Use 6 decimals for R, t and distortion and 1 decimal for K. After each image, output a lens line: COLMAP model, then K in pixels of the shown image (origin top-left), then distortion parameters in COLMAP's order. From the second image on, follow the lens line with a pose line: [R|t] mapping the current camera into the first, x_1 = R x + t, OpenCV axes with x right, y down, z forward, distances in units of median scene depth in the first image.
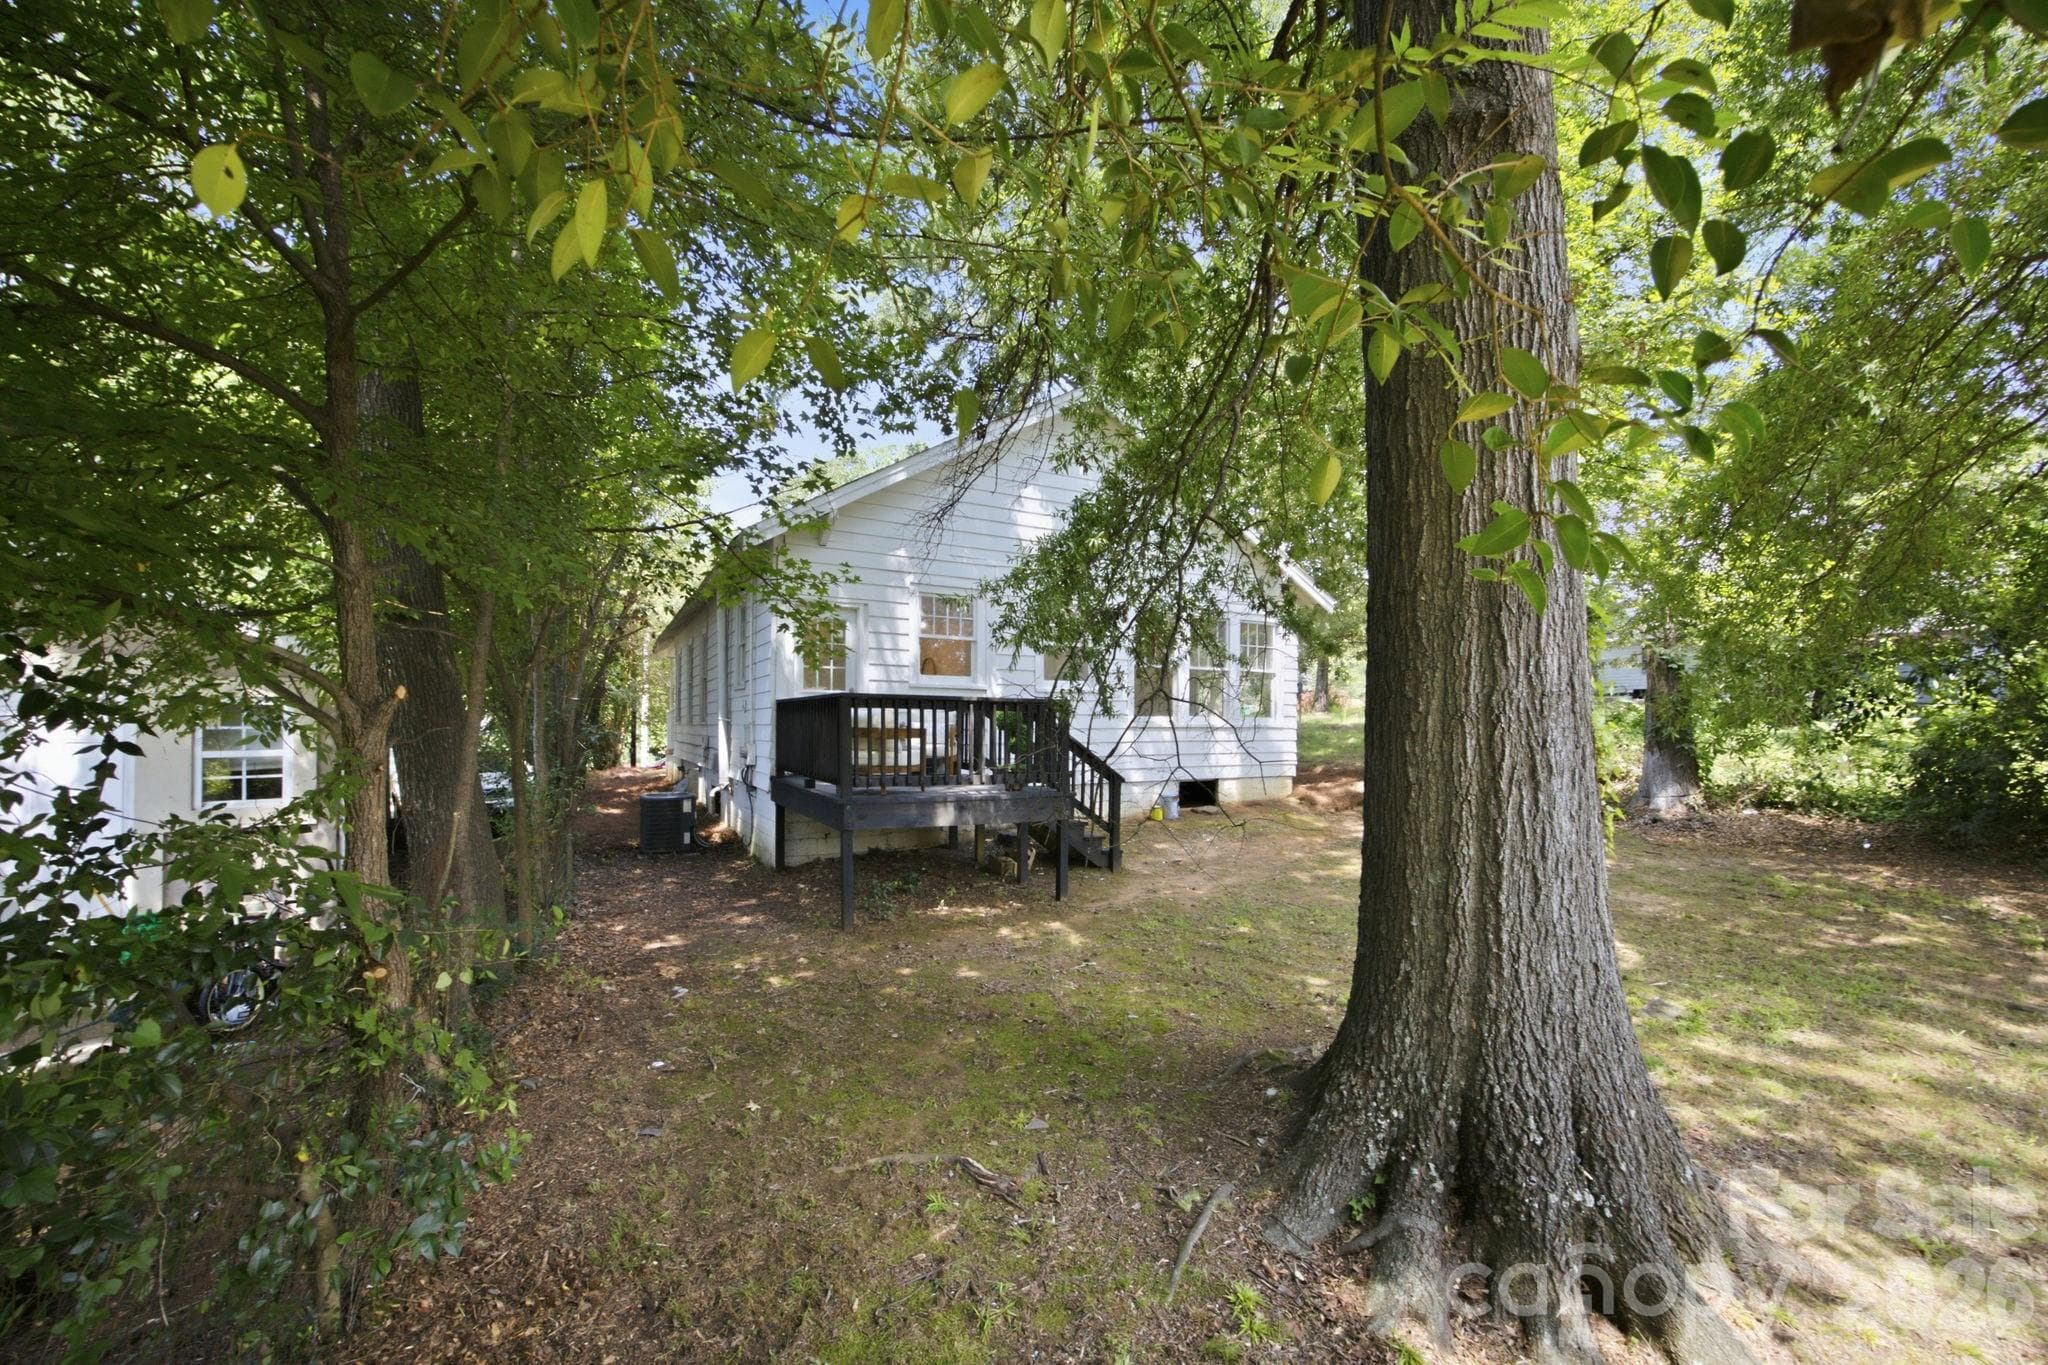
lens RADIAL K [[794.9, 0, 1030.2], [0, 794.9, 706.7], [0, 0, 1]] dist [-0.009768, 0.000311]
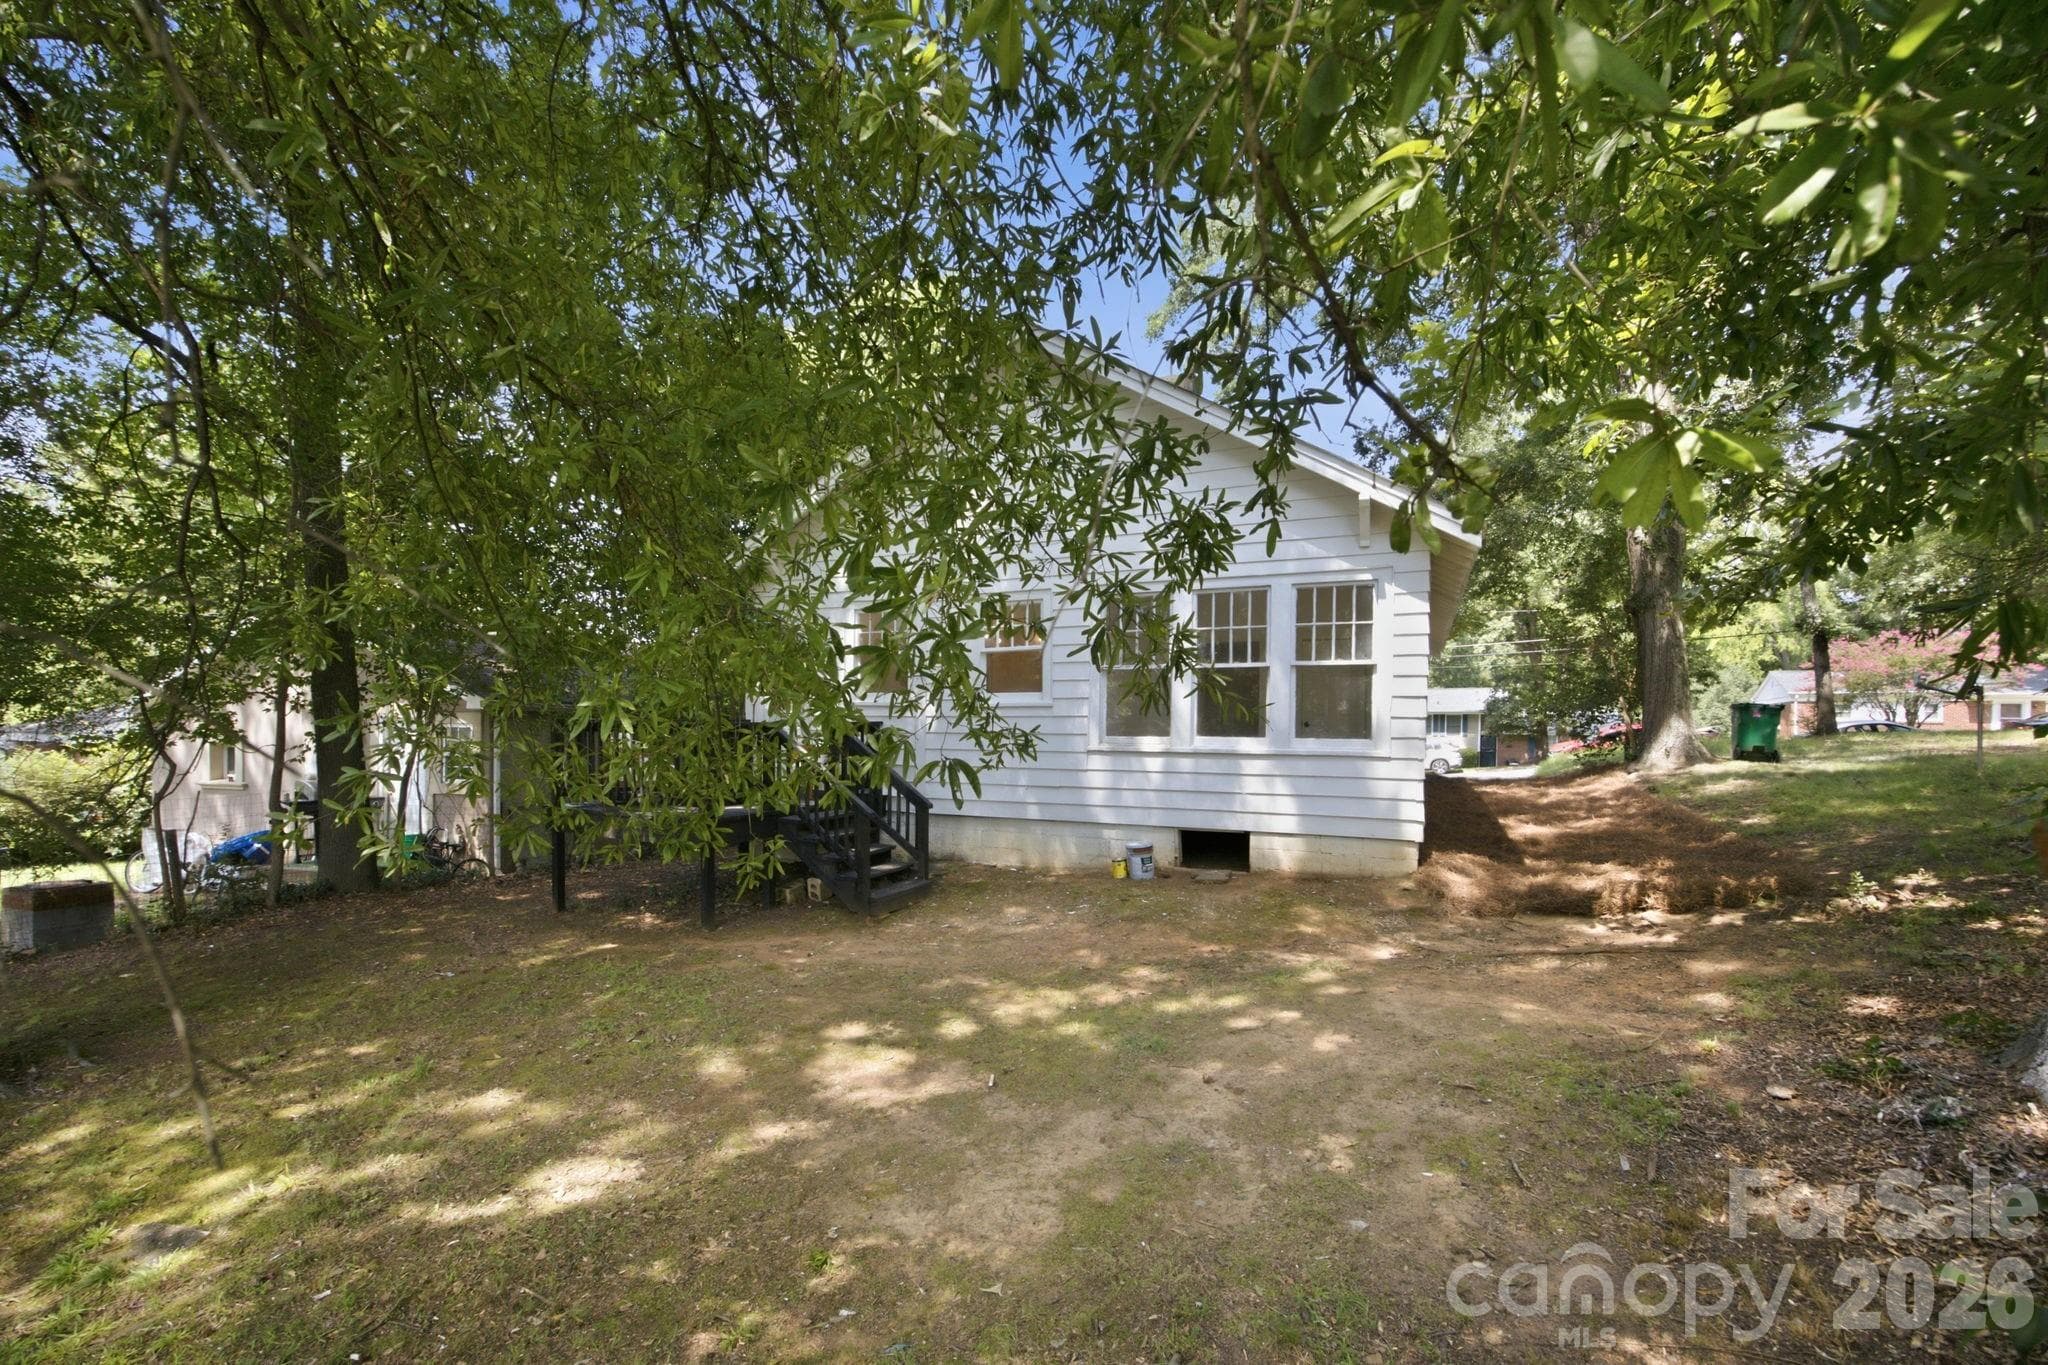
lens RADIAL K [[813.7, 0, 1033.7], [0, 813.7, 719.2], [0, 0, 1]] dist [-0.014528, 0.000014]
pose [[0.605131, 0.002051, -0.796123, 0.837506], [0.012347, 0.999852, 0.011960, -0.015936], [0.796030, -0.017067, 0.605017, 0.566412]]
